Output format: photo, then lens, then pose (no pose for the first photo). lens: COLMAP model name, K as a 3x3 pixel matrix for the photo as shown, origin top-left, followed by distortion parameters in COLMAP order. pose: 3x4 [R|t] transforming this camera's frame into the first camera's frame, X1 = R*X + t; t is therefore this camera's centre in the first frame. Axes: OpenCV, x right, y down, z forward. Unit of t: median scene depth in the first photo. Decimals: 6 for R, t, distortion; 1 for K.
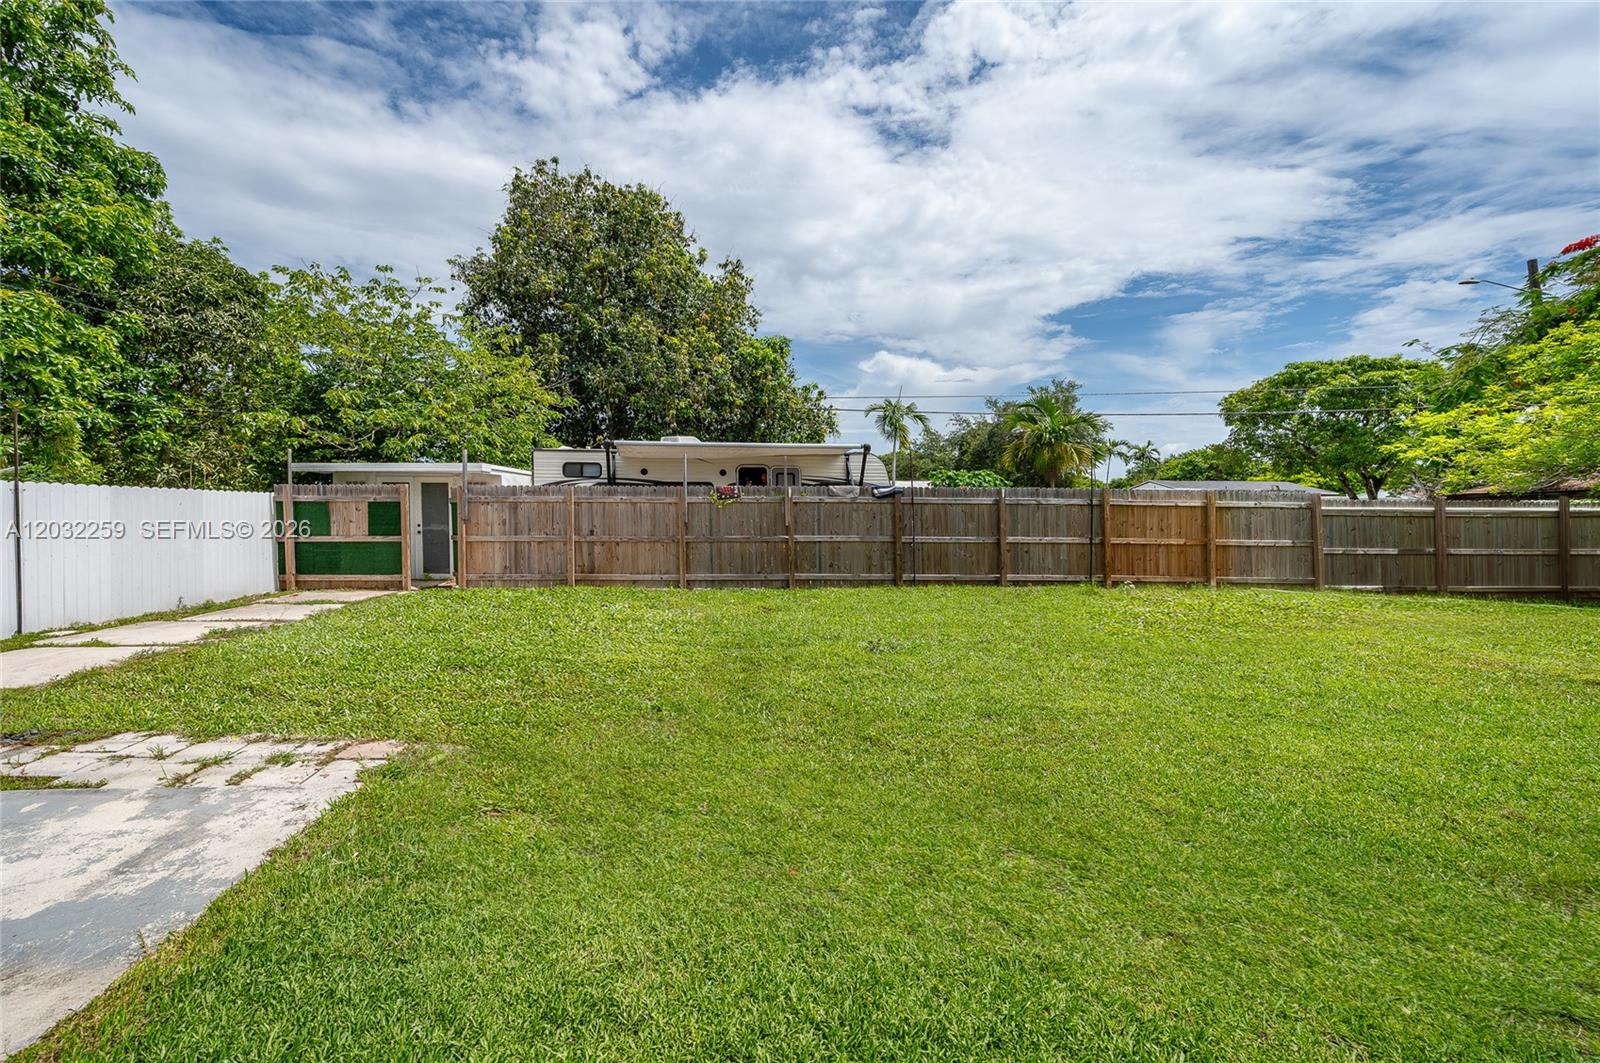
lens RADIAL K [[629.5, 0, 799.3], [0, 629.5, 503.4], [0, 0, 1]] dist [0.000632, 0.000171]
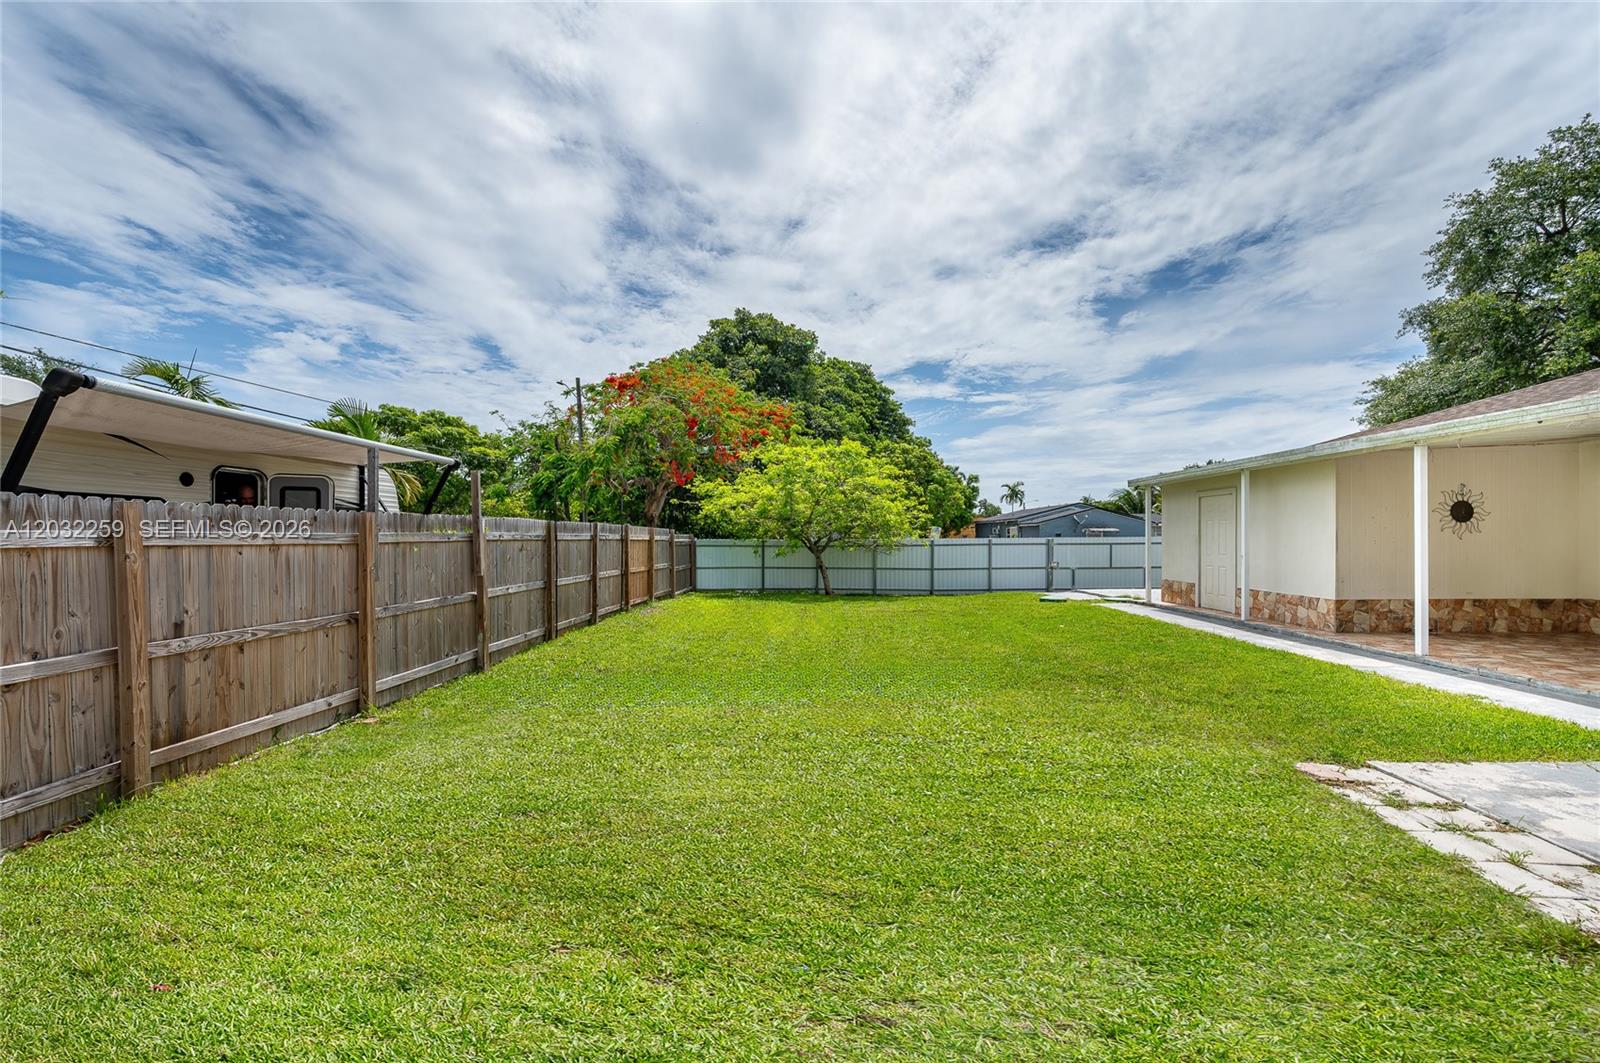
lens RADIAL K [[635.6, 0, 790.4], [0, 635.6, 528.3], [0, 0, 1]] dist [0.000849, 0.000314]
pose [[0.138628, 0.007198, 0.990318, -0.642973], [0.003542, 0.999964, -0.007764, -0.007945], [-0.990338, 0.004584, 0.138598, 0.593587]]
